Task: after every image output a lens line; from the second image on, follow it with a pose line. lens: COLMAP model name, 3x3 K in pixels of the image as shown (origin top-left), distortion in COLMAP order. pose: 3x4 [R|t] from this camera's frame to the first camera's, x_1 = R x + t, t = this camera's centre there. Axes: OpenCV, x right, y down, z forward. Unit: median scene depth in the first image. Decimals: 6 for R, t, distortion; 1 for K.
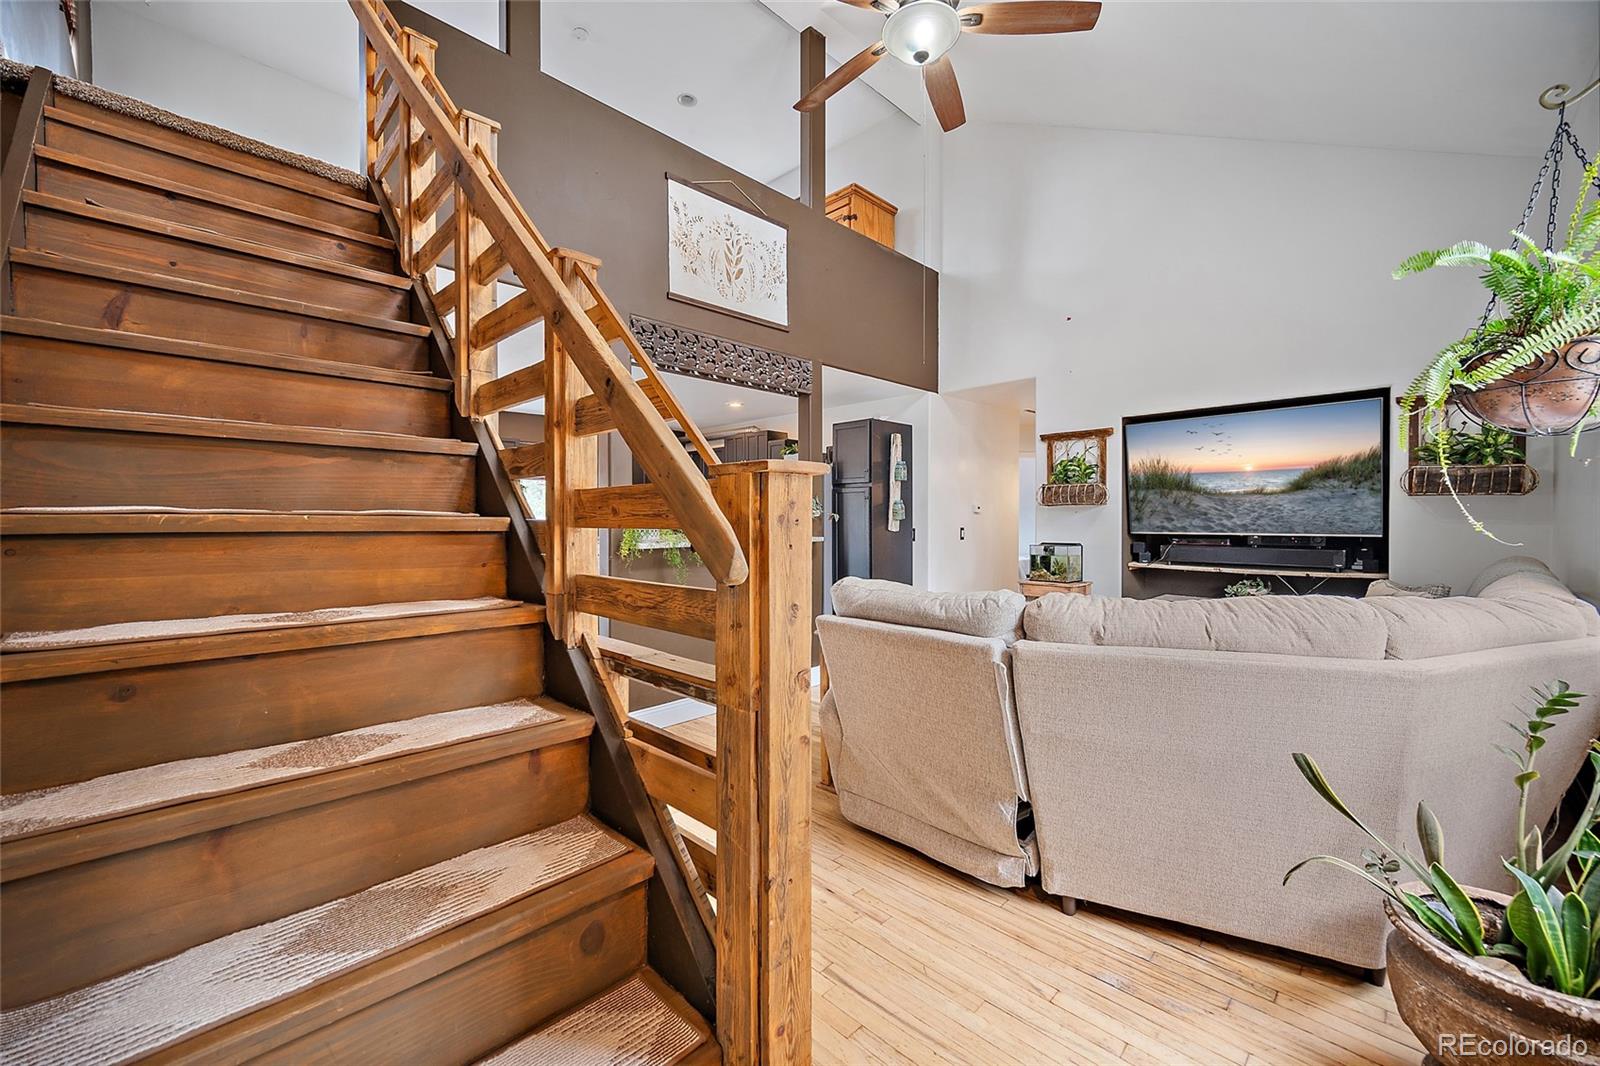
lens RADIAL K [[631.0, 0, 805.8], [0, 631.0, 535.3], [0, 0, 1]] dist [-0.001657, 0.000906]
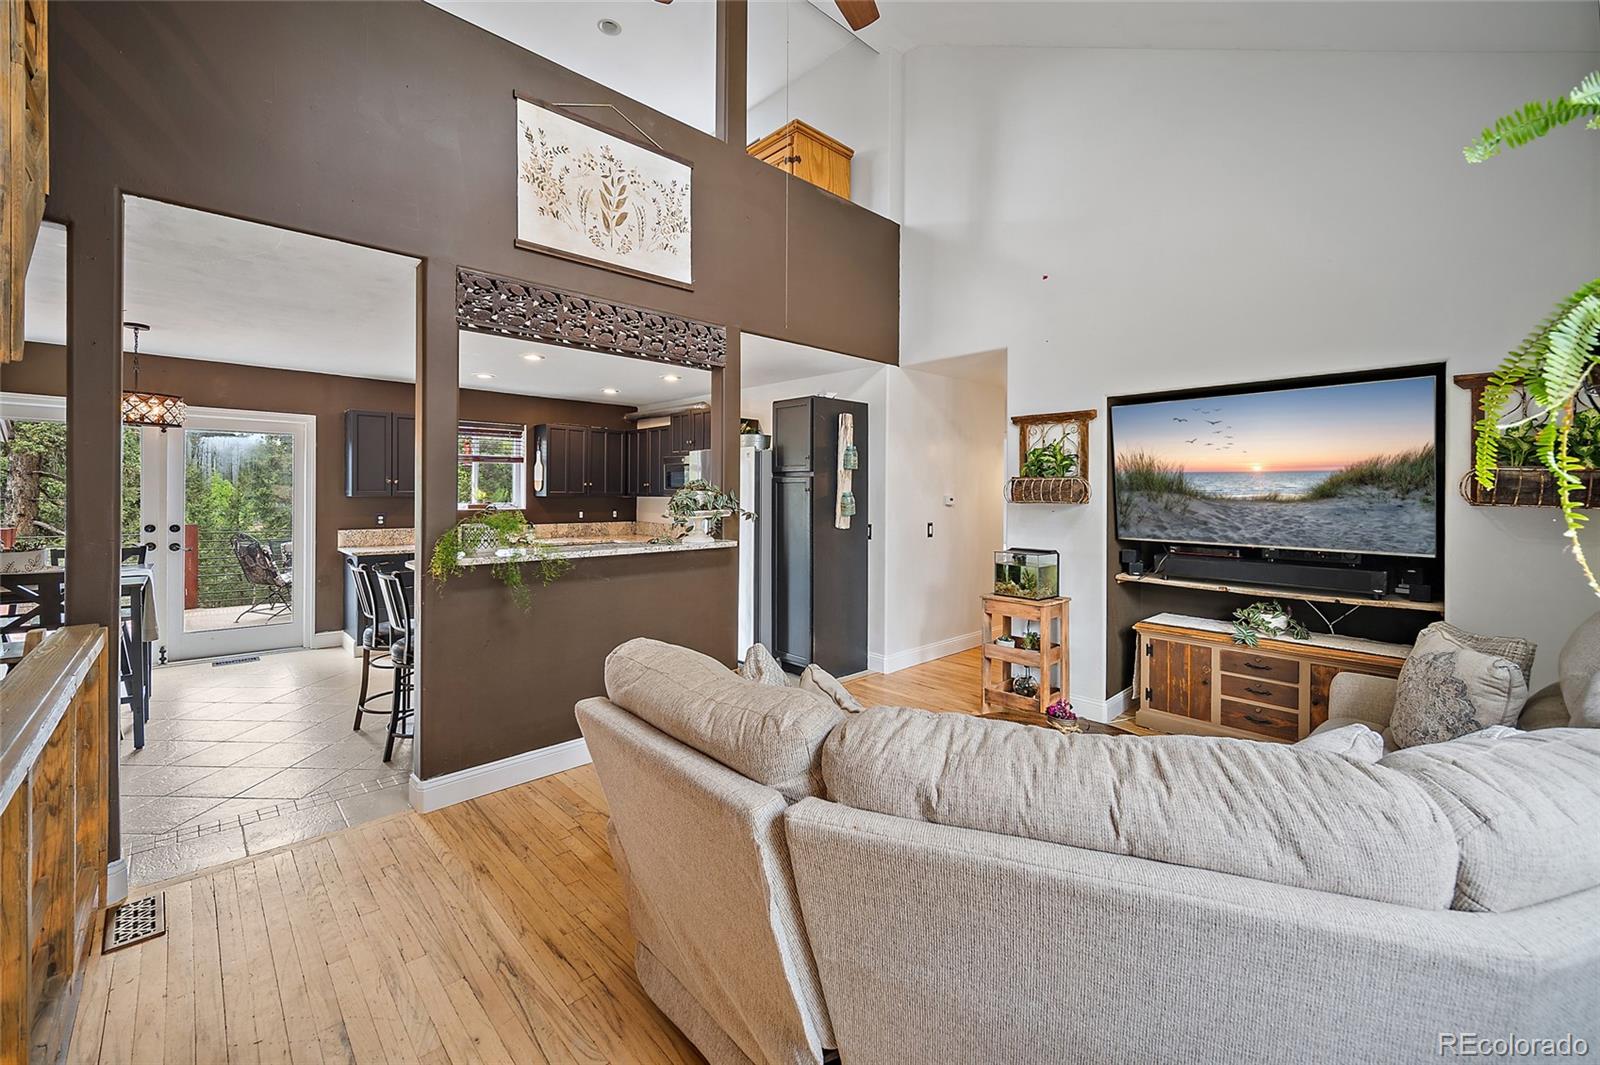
lens RADIAL K [[645.7, 0, 808.9], [0, 645.7, 499.4], [0, 0, 1]] dist [-0.001402, -0.000389]
pose [[0.999544, 0.010241, -0.028420, 0.157220], [-0.010623, 0.999855, -0.013346, -0.044524], [0.028279, 0.013642, 0.999507, 0.176817]]
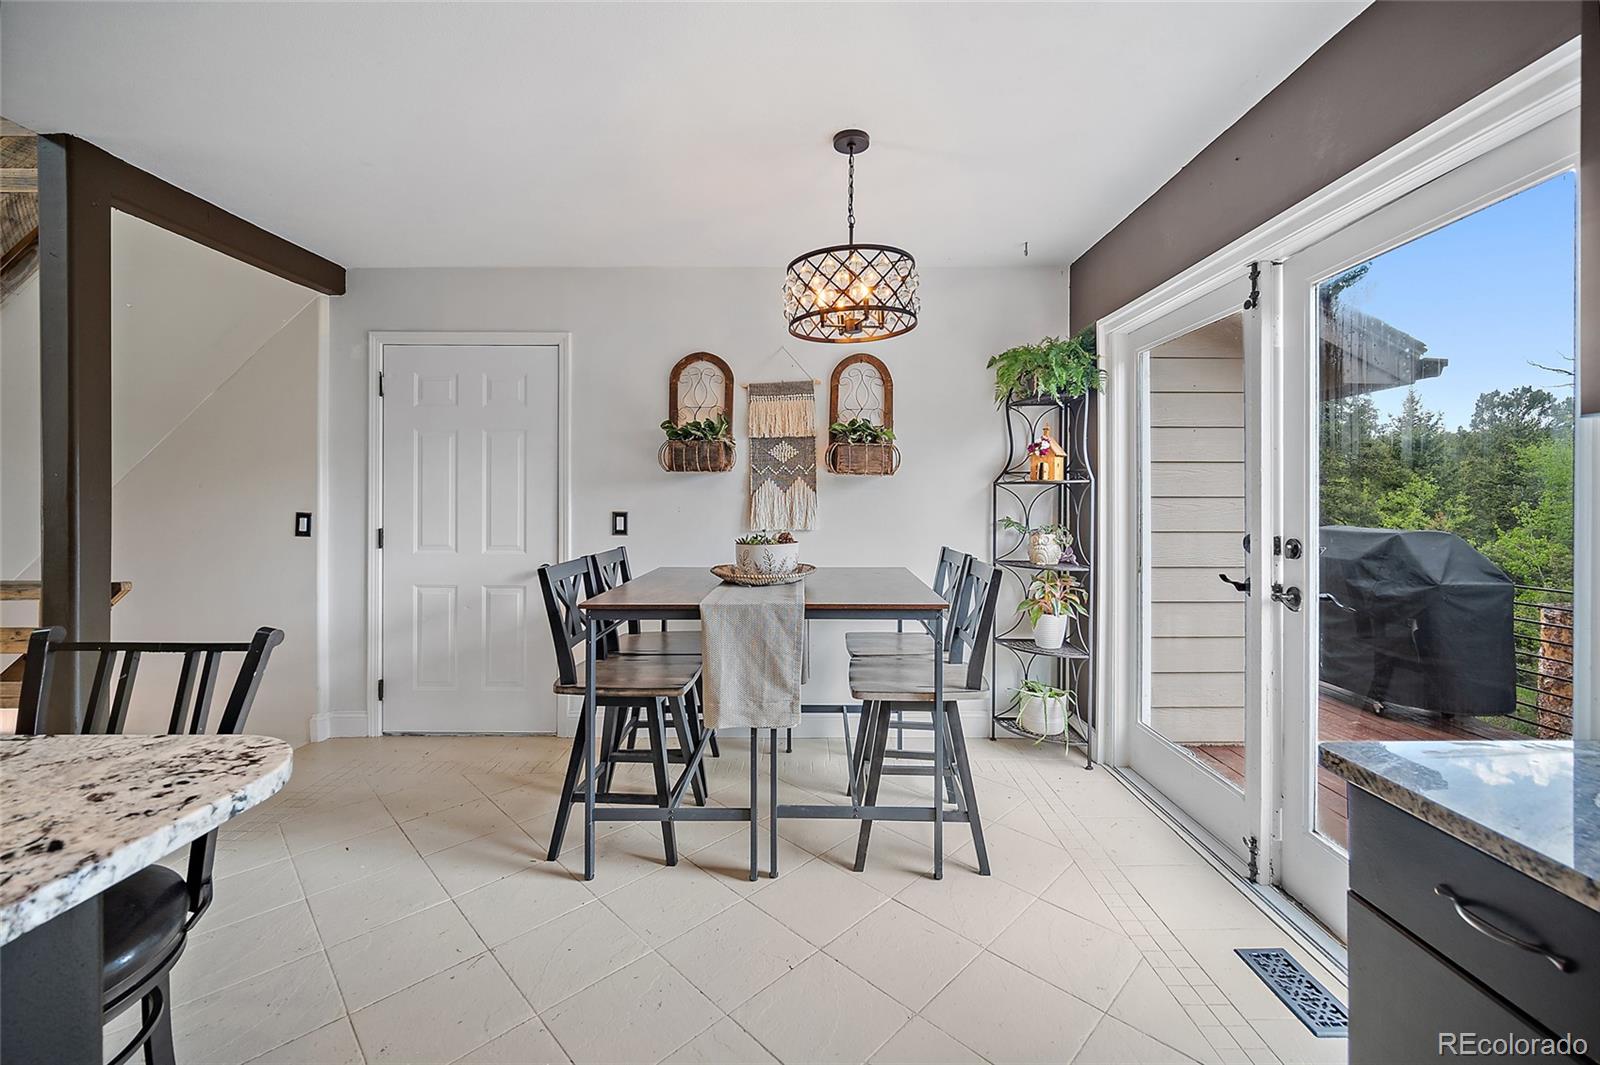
lens RADIAL K [[642.9, 0, 801.6], [0, 642.9, 496.7], [0, 0, 1]] dist [0.001772, 0.000357]
pose [[-0.724665, -0.002736, -0.689096, -0.470977], [-0.016598, 0.999771, 0.013485, -0.031547], [0.688901, 0.021210, -0.724545, 1.392947]]
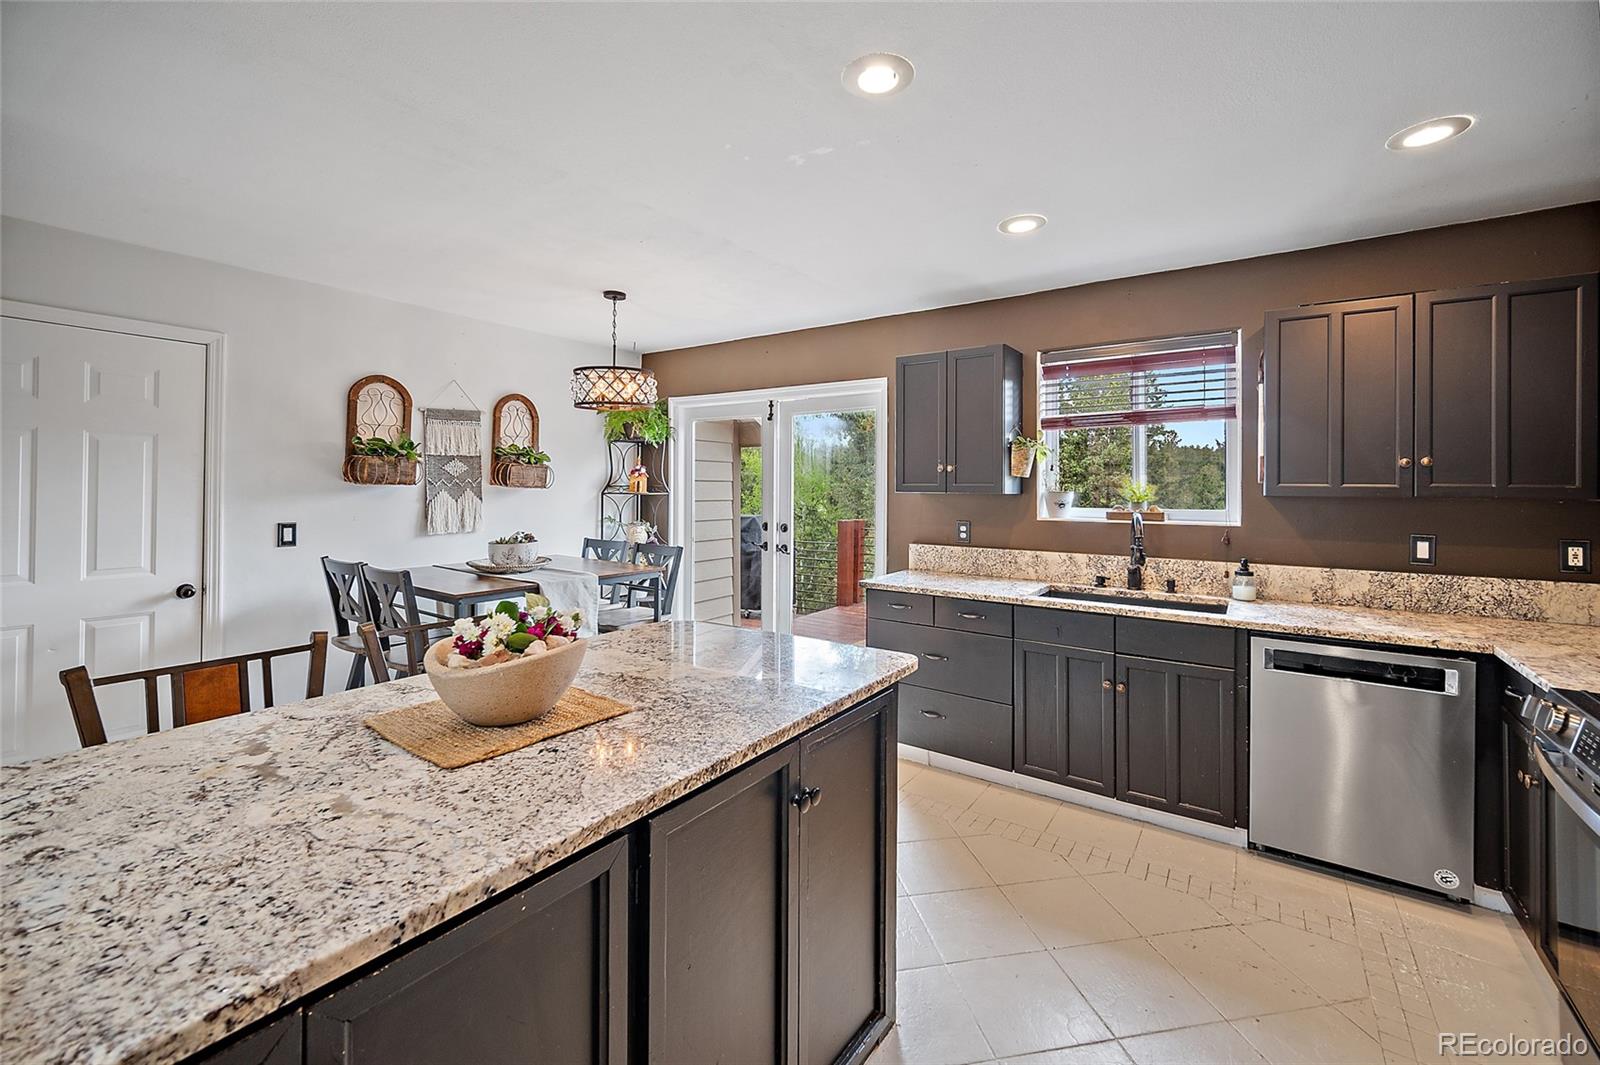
lens RADIAL K [[648.1, 0, 824.4], [0, 648.1, 485.9], [0, 0, 1]] dist [0.000556, 0.000223]
pose [[0.170879, -0.000879, -0.985292, 0.012476], [-0.031815, 0.999473, -0.006409, -0.058320], [0.984778, 0.032442, 0.170761, 1.190837]]
